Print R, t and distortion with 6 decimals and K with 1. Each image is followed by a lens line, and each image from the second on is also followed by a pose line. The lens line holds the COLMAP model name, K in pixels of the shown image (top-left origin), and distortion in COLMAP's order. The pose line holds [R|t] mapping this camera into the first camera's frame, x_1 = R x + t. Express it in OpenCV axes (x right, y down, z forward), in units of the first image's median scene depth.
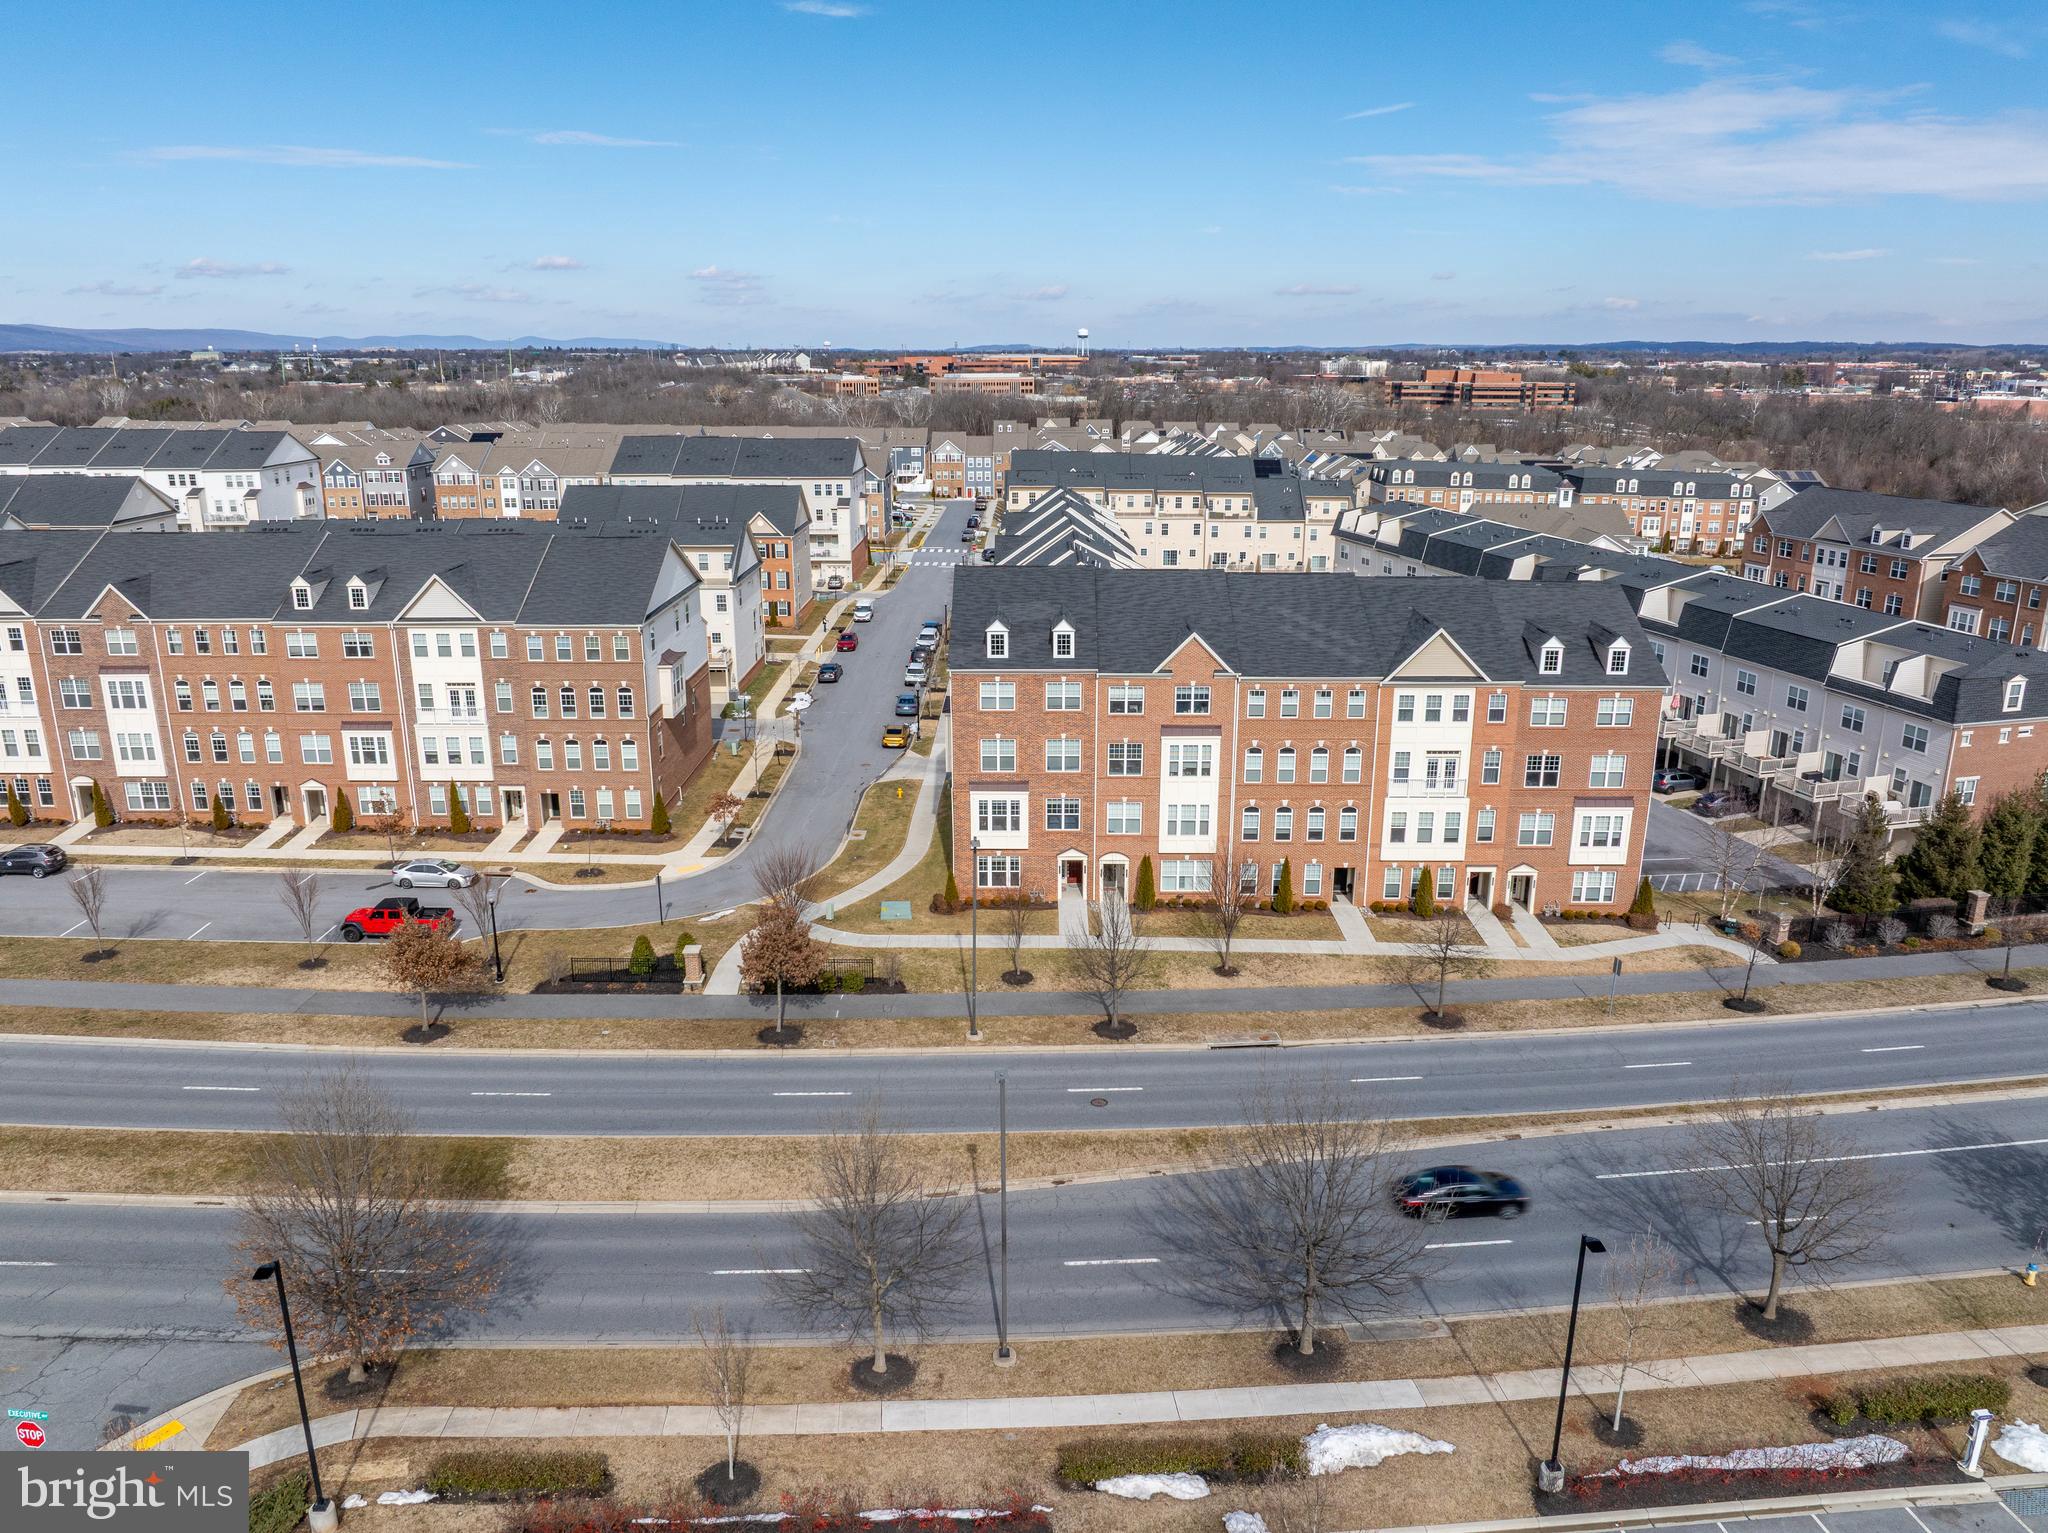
lens RADIAL K [[1437.1, 0, 1028.2], [0, 1437.1, 759.7], [0, 0, 1]] dist [-0.038751, 0.003826]
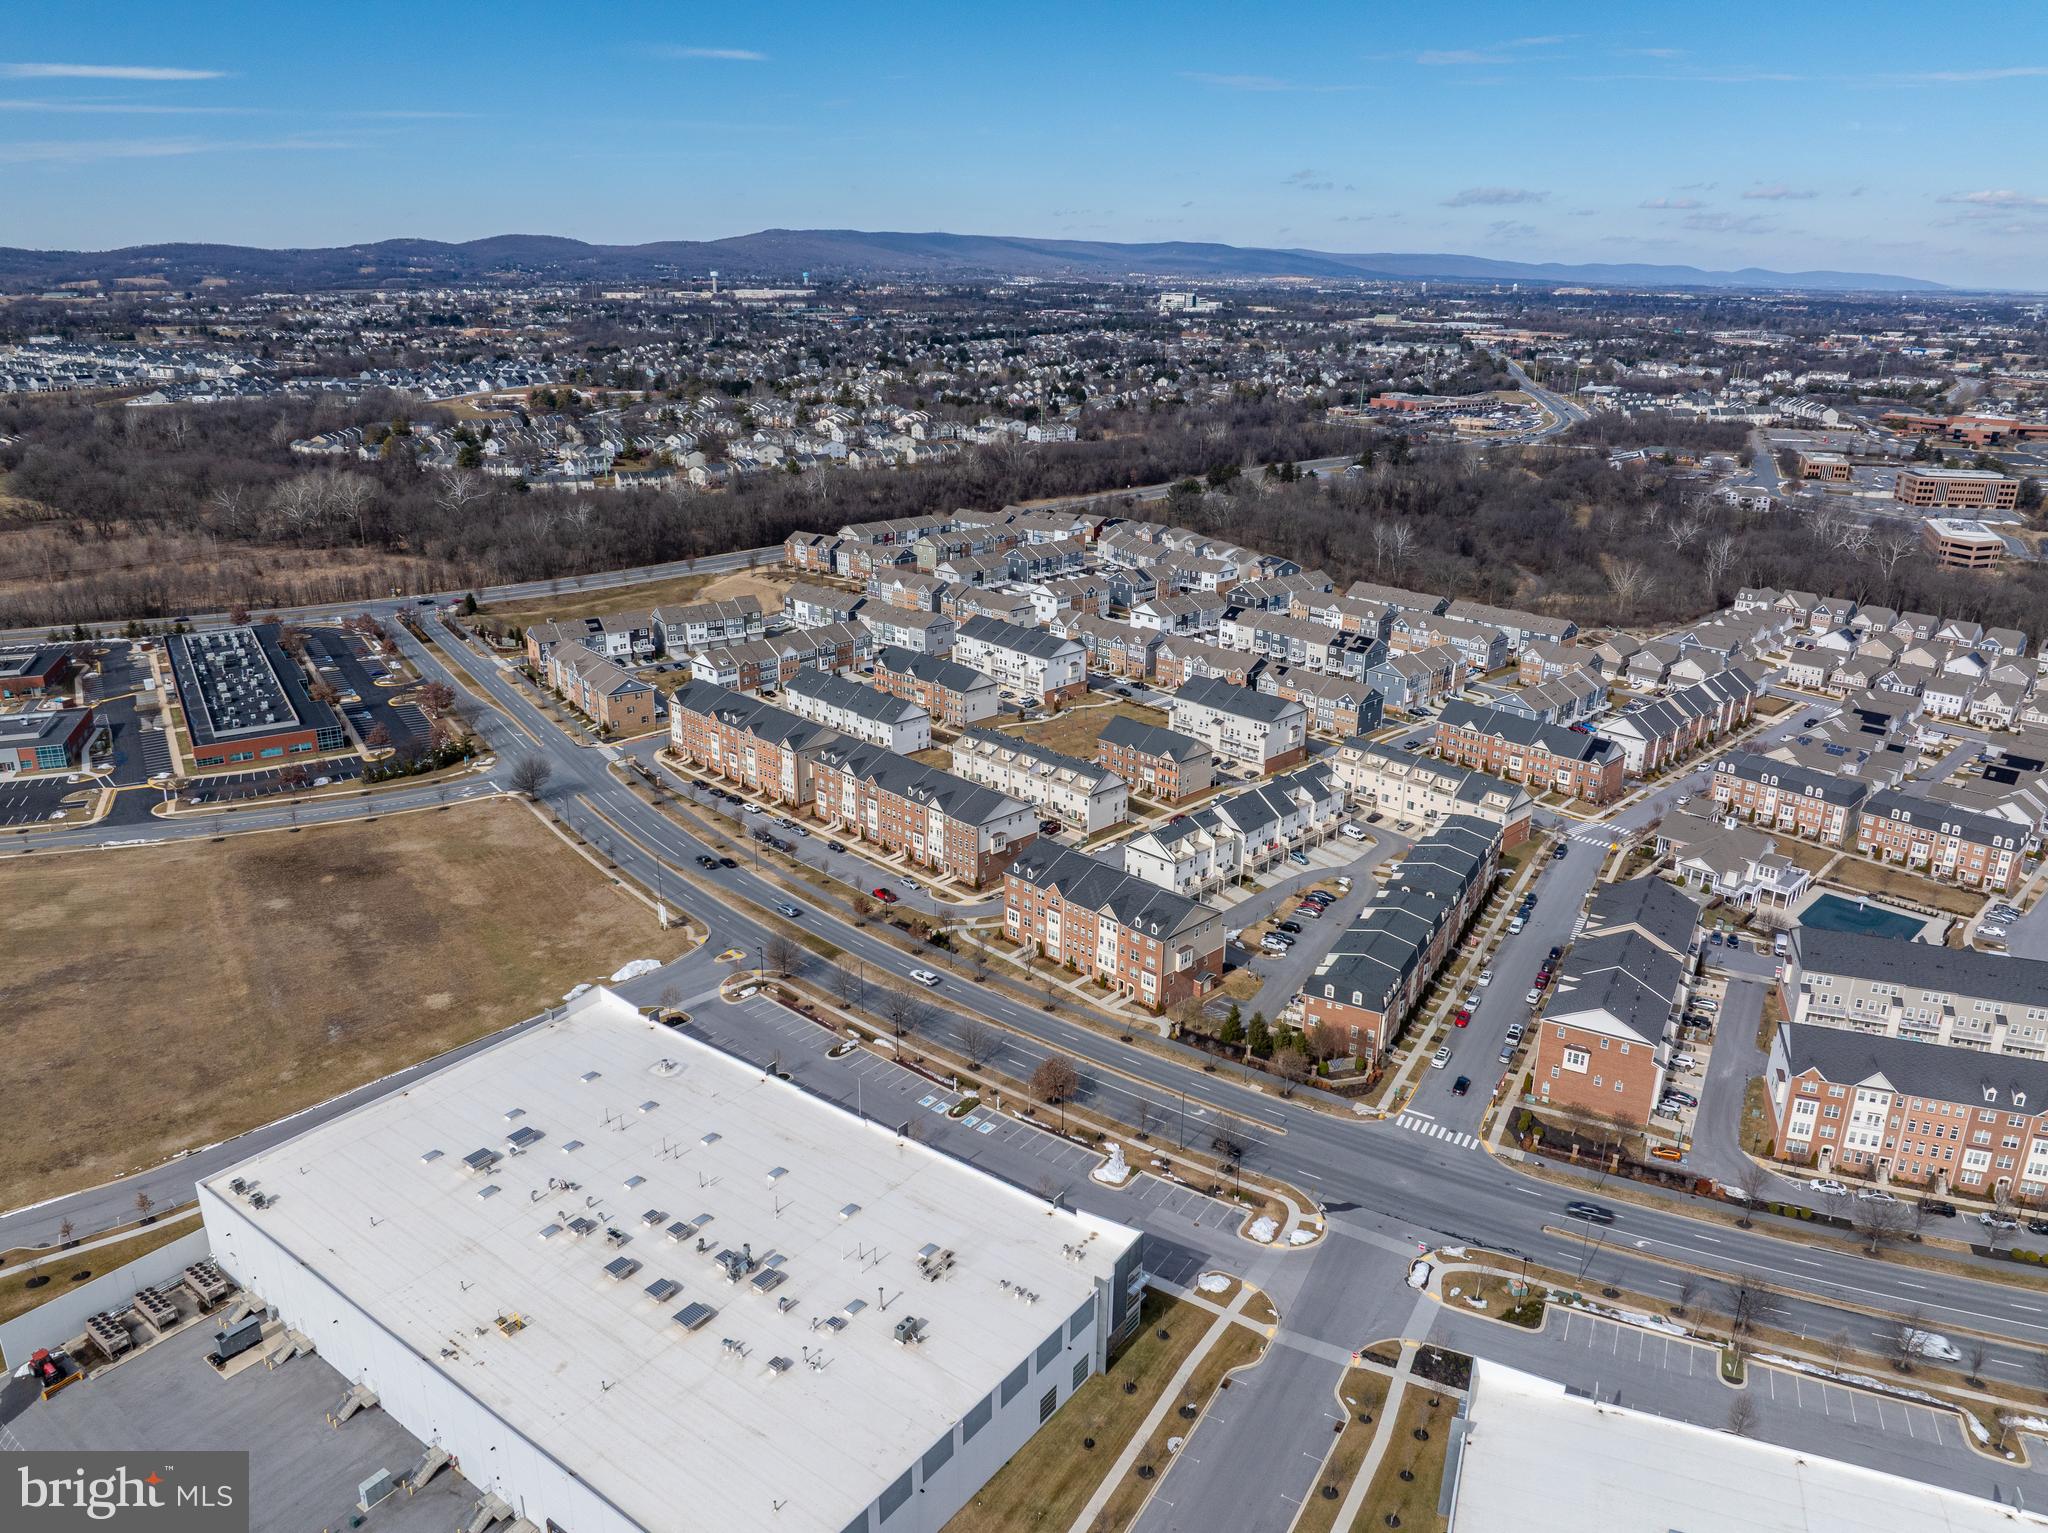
lens RADIAL K [[1437.1, 0, 1024.8], [0, 1437.1, 765.1], [0, 0, 1]] dist [-0.038751, 0.003826]
pose [[0.712306, 0.235716, -0.661104, 2.139822], [-0.201939, 0.970918, 0.128601, -0.744110], [0.672191, 0.041899, 0.739191, -1.493399]]
